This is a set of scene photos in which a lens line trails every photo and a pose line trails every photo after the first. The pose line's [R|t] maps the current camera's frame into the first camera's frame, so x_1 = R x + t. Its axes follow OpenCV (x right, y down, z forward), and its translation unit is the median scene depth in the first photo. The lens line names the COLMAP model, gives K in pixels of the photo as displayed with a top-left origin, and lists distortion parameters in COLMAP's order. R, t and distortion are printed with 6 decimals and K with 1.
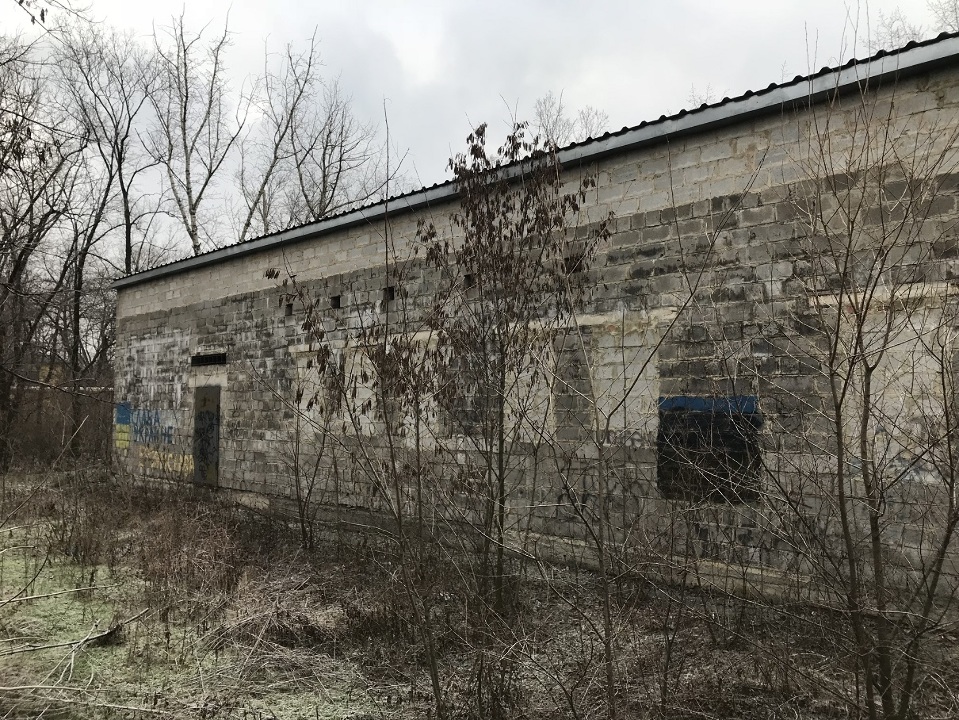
lens RADIAL K [[779.1, 0, 475.0], [0, 779.1, 358.5], [0, 0, 1]] dist [0.032881, -0.031273]
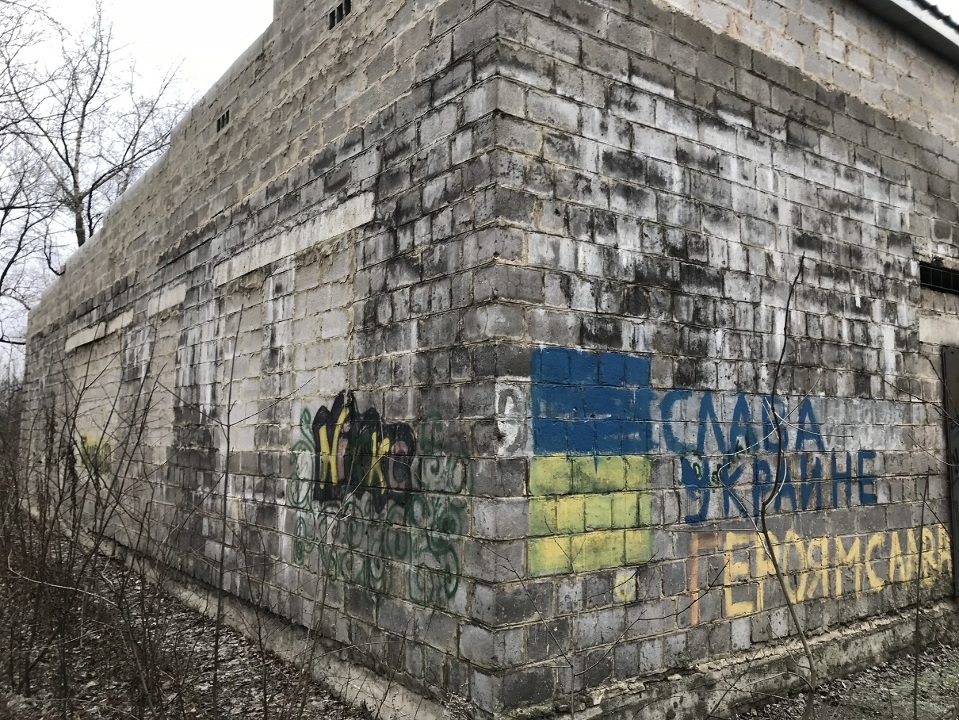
lens RADIAL K [[779.1, 0, 479.2], [0, 779.1, 360.1], [0, 0, 1]] dist [0.032881, -0.031273]
pose [[0.154275, 0.093951, 0.983551, -0.893441], [-0.062828, 0.994387, -0.085131, 0.105941], [-0.986028, -0.048661, 0.159312, 1.344915]]
